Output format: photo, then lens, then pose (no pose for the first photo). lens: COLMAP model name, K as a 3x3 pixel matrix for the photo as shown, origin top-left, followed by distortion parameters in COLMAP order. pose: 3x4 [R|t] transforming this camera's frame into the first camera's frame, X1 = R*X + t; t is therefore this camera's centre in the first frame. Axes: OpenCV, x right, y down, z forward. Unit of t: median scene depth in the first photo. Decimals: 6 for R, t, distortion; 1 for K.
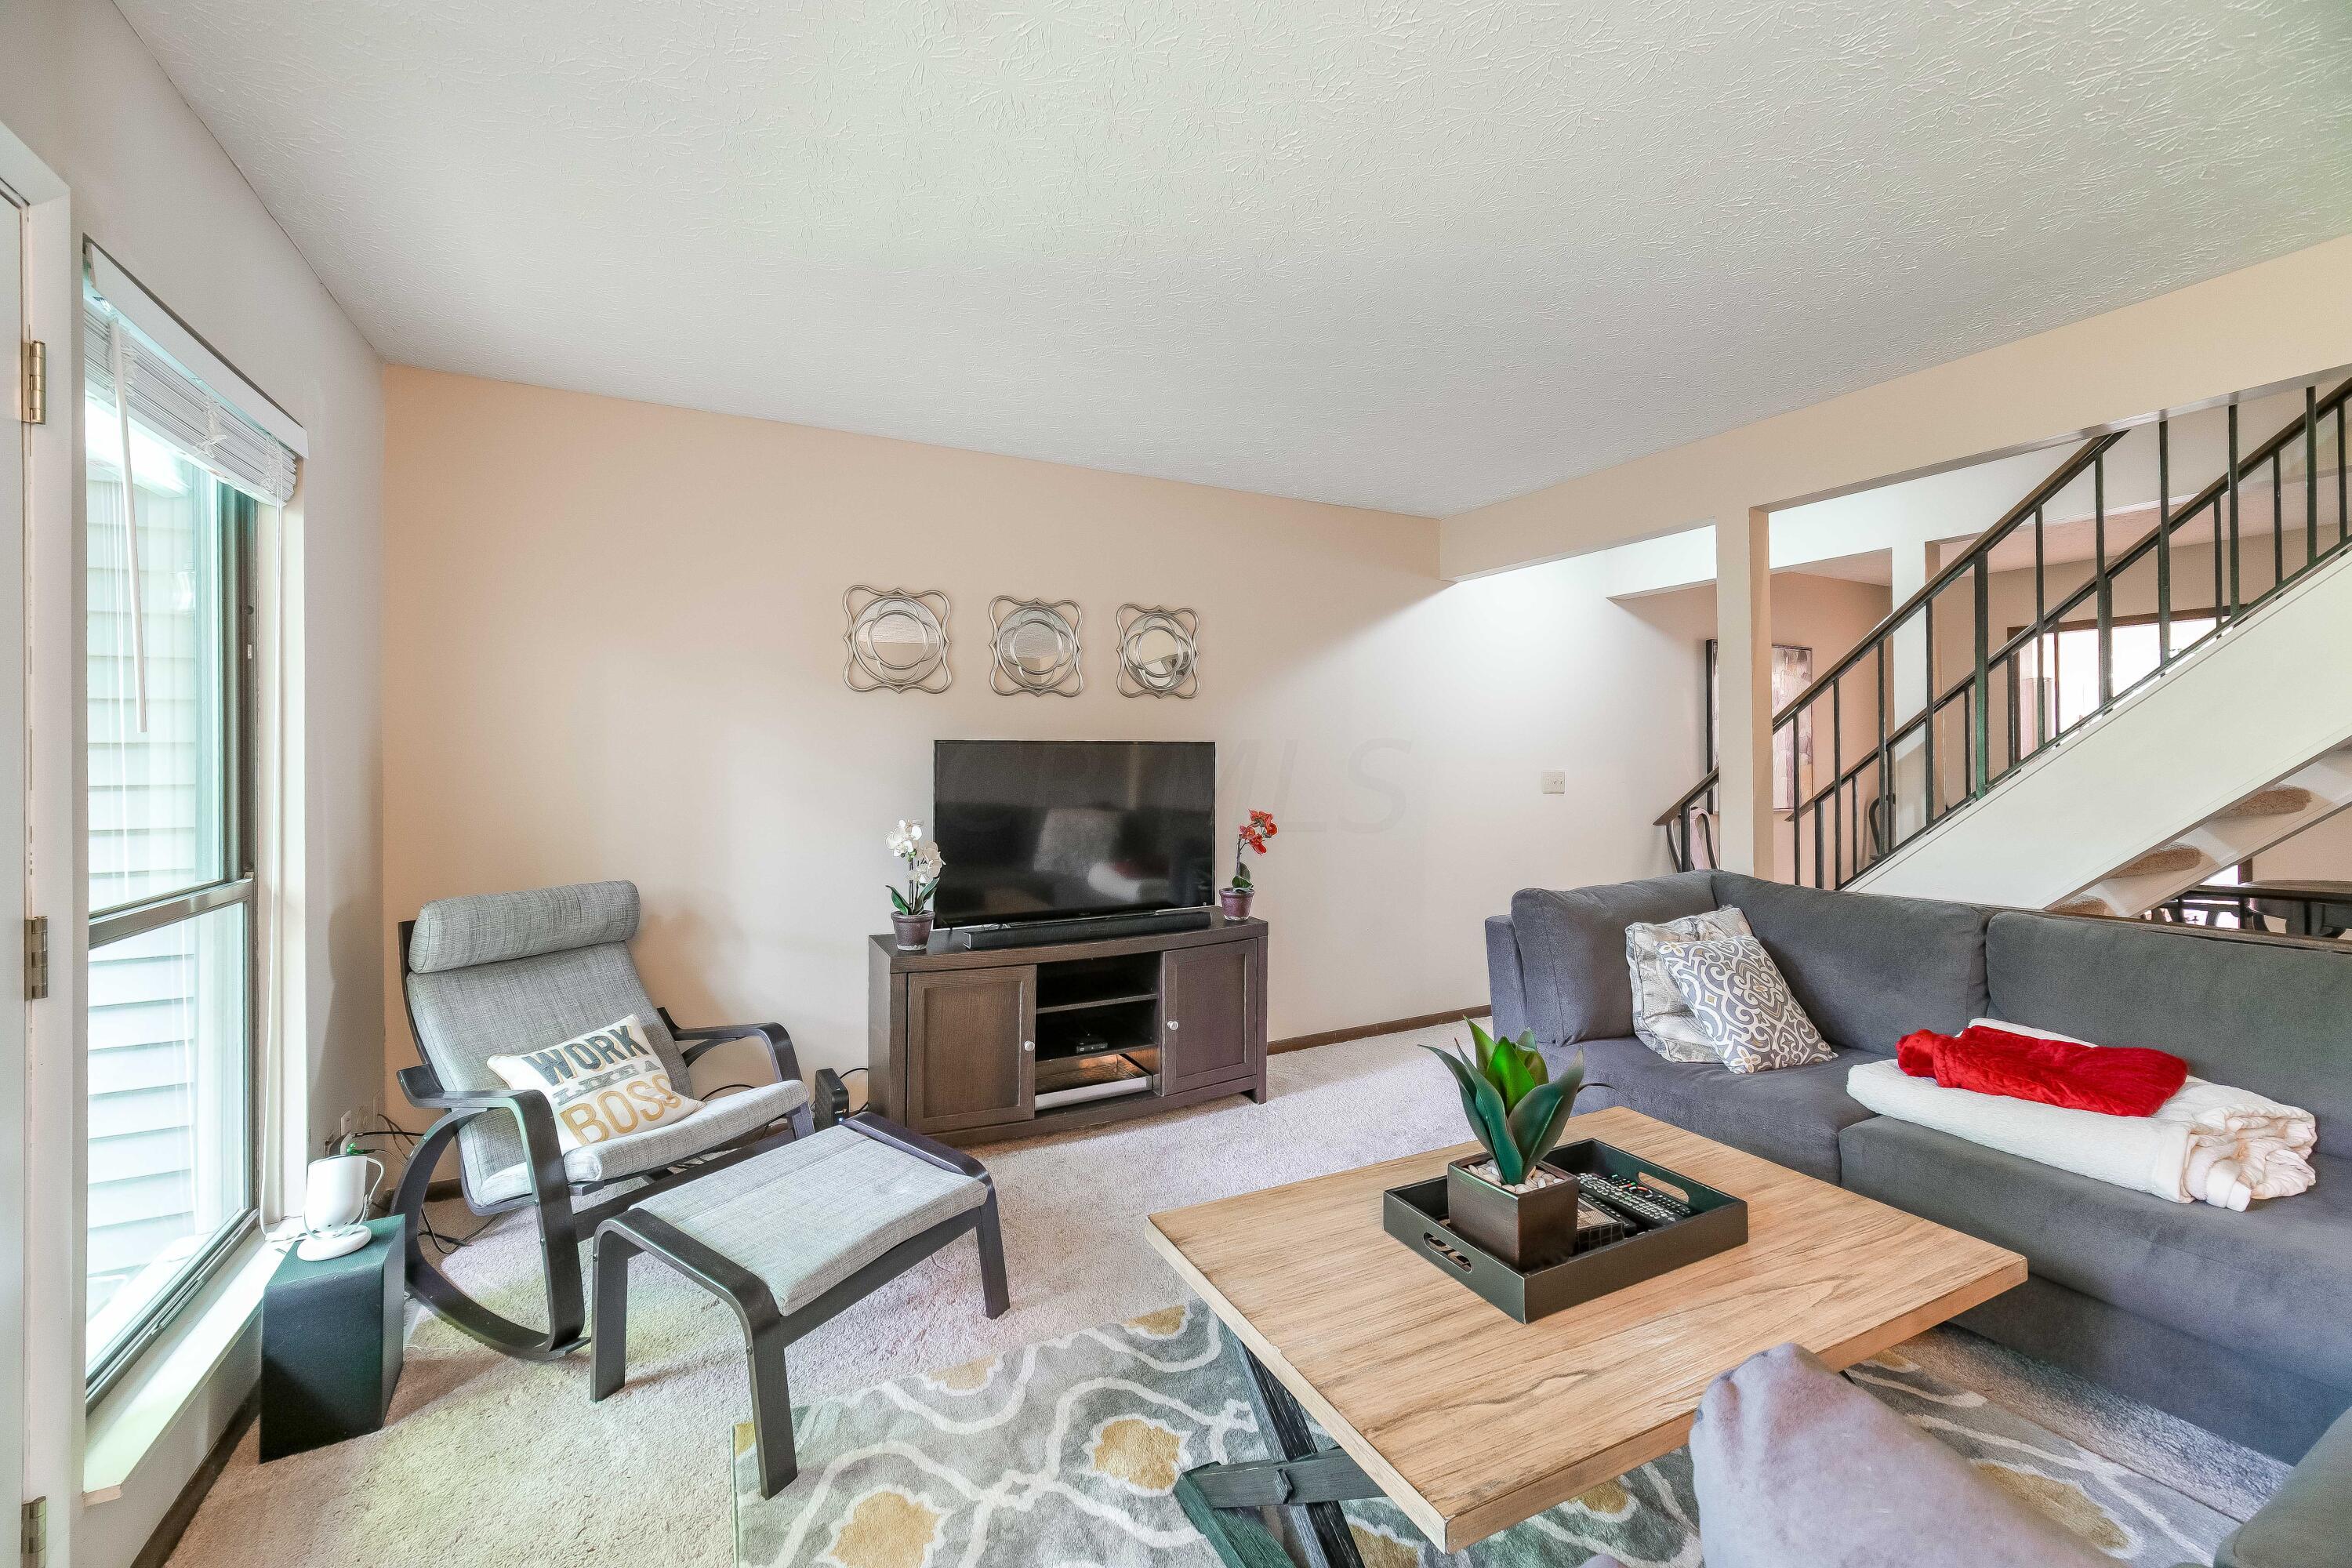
lens RADIAL K [[972.6, 0, 1175.4], [0, 972.6, 752.6], [0, 0, 1]] dist [0.004956, 0.001395]
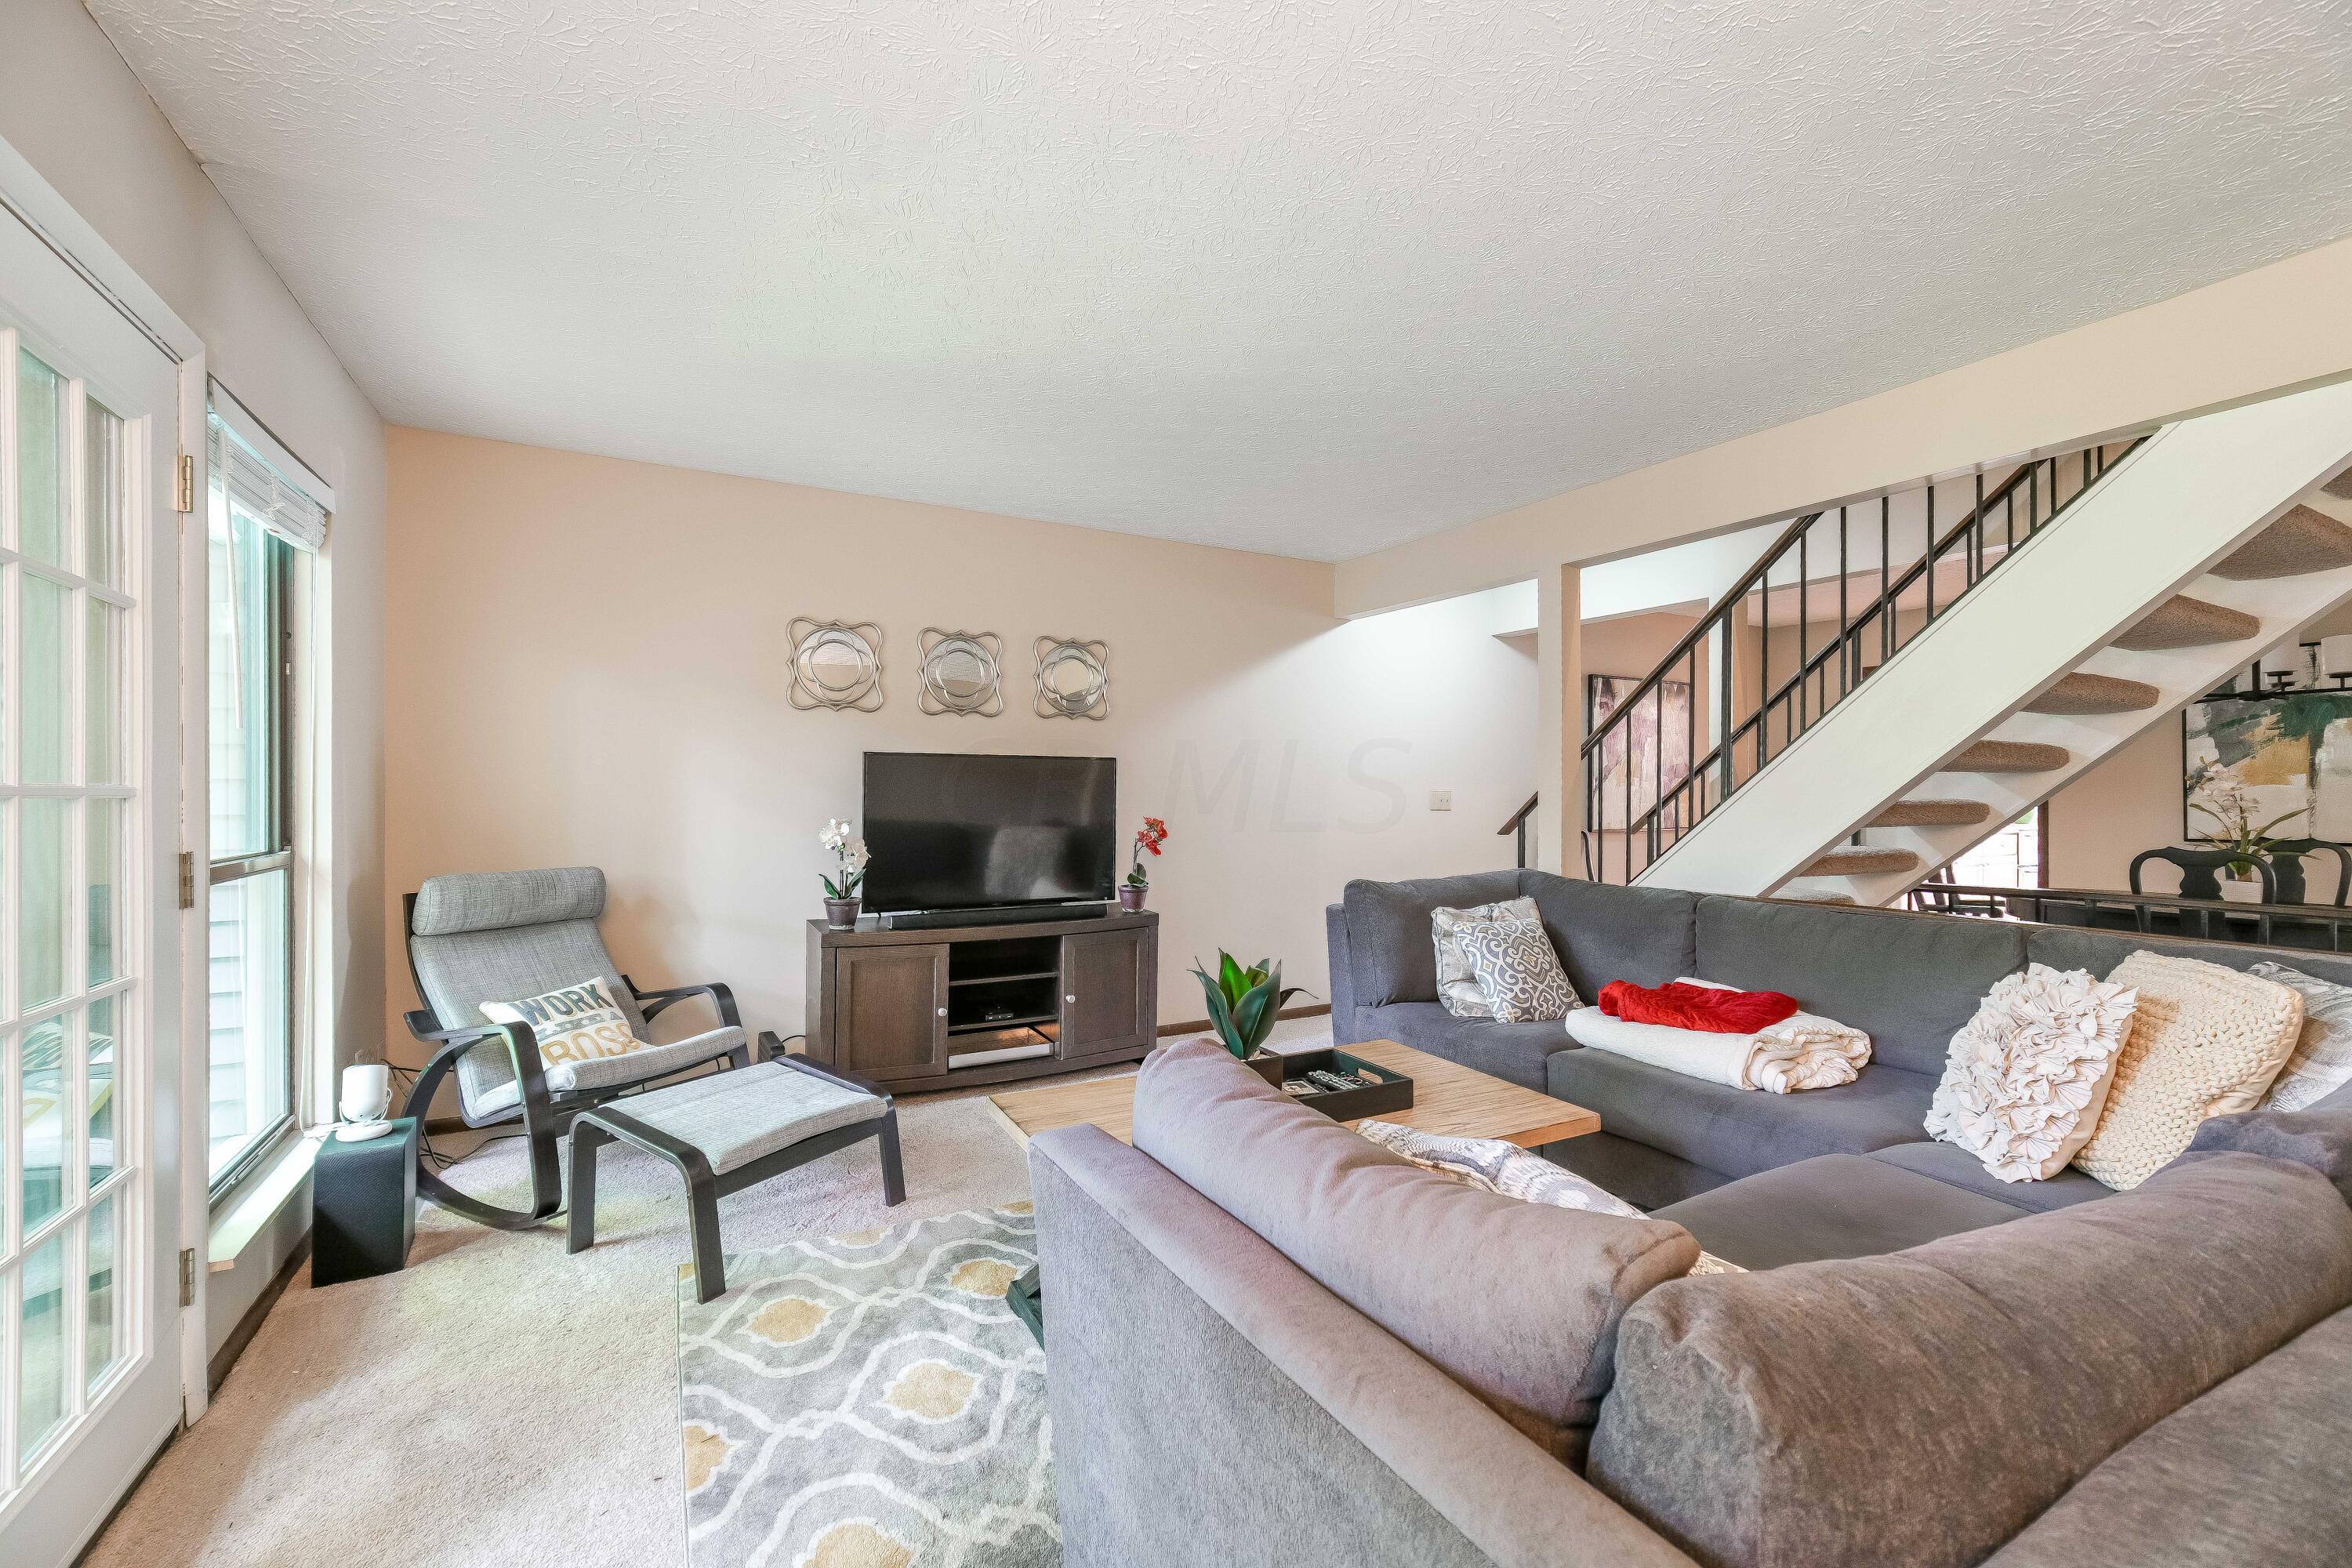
lens RADIAL K [[972.6, 0, 1183.0], [0, 972.6, 788.4], [0, 0, 1]] dist [0.004956, 0.001395]
pose [[0.999393, 0.010418, 0.033239, 0.135521], [-0.010743, 0.999896, 0.009625, 0.021903], [-0.033135, -0.009976, 0.999401, -0.252990]]
